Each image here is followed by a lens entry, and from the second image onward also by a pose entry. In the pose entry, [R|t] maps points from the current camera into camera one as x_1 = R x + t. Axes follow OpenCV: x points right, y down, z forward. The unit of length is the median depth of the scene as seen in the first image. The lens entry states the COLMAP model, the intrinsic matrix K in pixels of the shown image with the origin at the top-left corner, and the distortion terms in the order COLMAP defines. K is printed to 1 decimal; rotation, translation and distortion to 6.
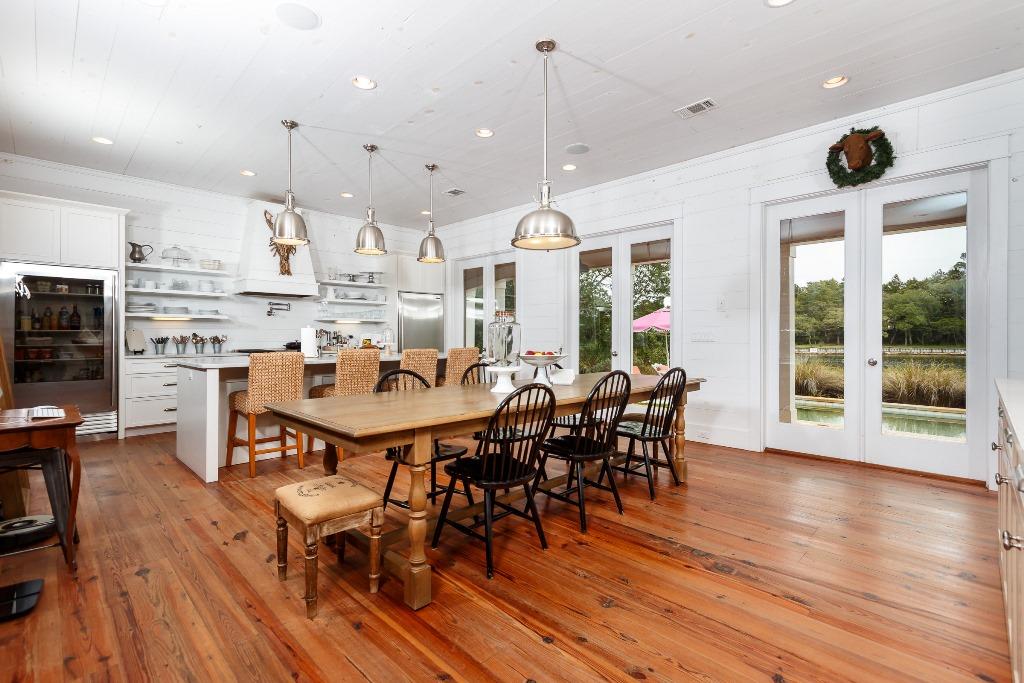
lens RADIAL K [[470.1, 0, 513.6], [0, 470.1, 332.9], [0, 0, 1]] dist [0.014553, -0.003681]
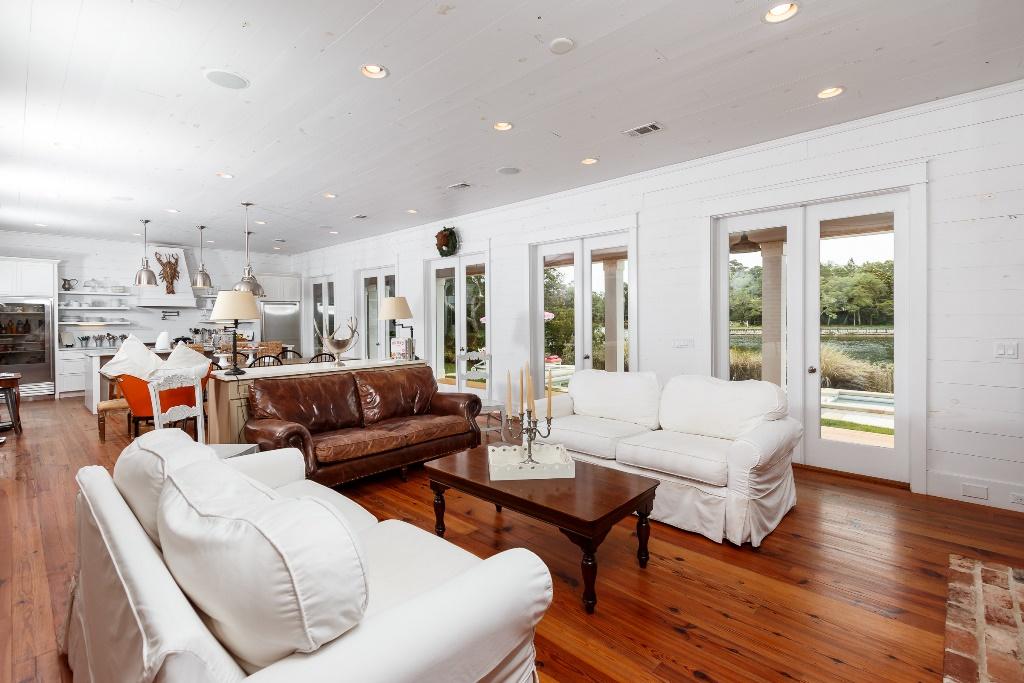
lens RADIAL K [[470.1, 0, 512.3], [0, 470.1, 318.0], [0, 0, 1]] dist [0.014553, -0.003681]
pose [[0.999892, -0.008169, 0.012187, 0.638059], [0.008089, 0.999946, 0.006594, -0.048523], [-0.012240, -0.006495, 0.999904, -0.578895]]
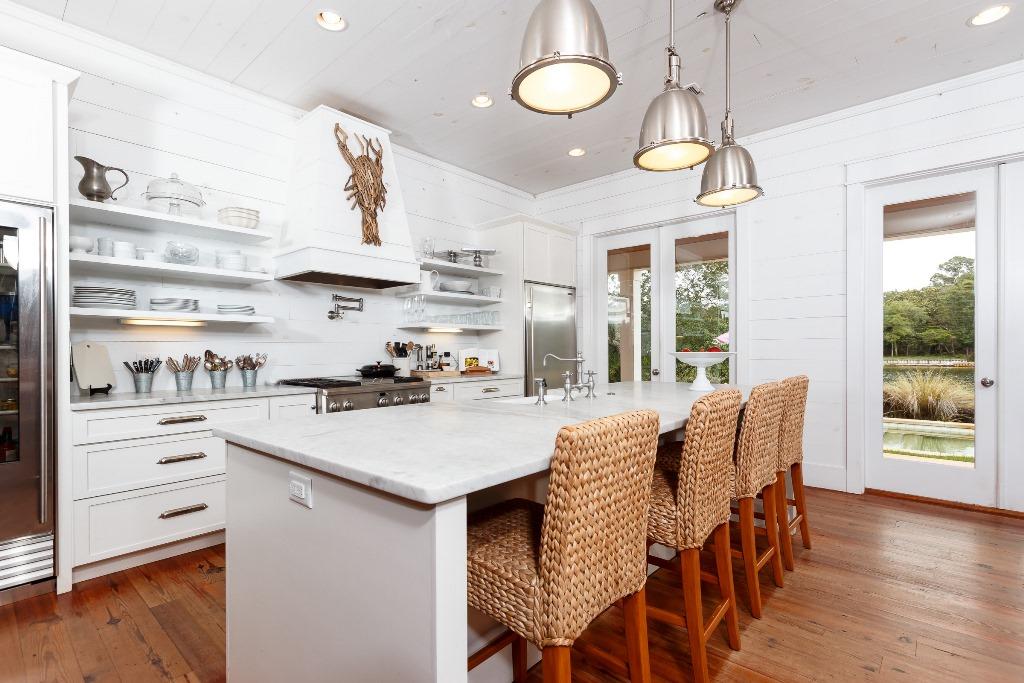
lens RADIAL K [[470.1, 0, 500.2], [0, 470.1, 348.2], [0, 0, 1]] dist [0.014553, -0.003681]
pose [[0.998696, -0.007919, 0.050431, -0.380071], [0.007826, 0.999967, 0.002041, -0.000851], [-0.050446, -0.001644, 0.998725, 0.462585]]
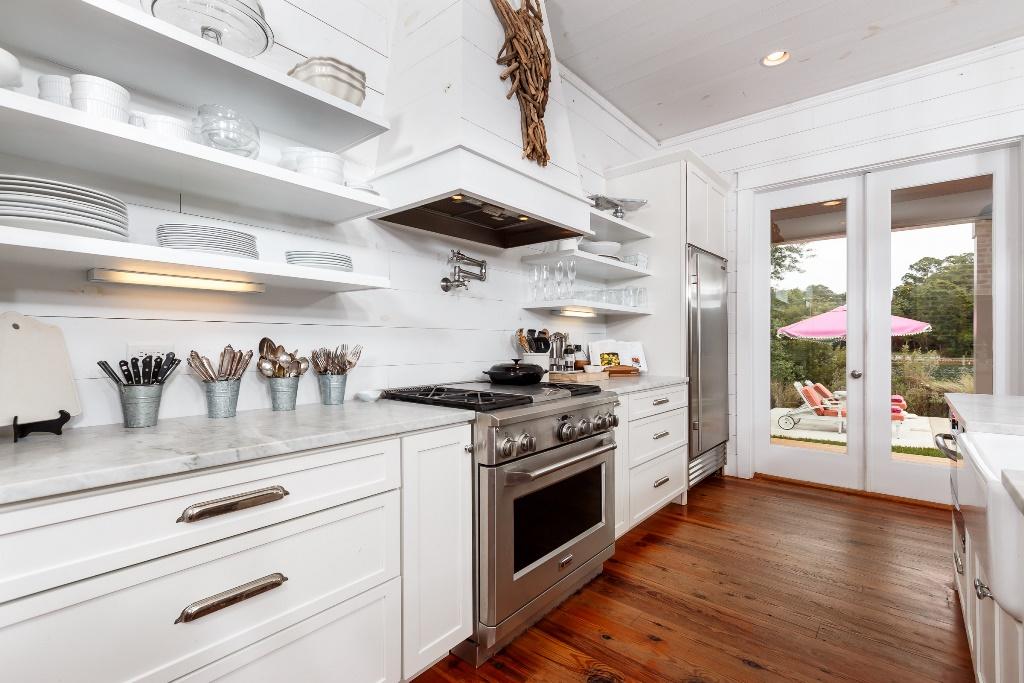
lens RADIAL K [[470.1, 0, 518.9], [0, 470.1, 343.1], [0, 0, 1]] dist [0.014553, -0.003681]
pose [[0.993501, -0.009340, 0.113440, -0.560164], [0.009668, 0.999951, -0.002345, 0.004787], [-0.113413, 0.003426, 0.993542, 0.709817]]
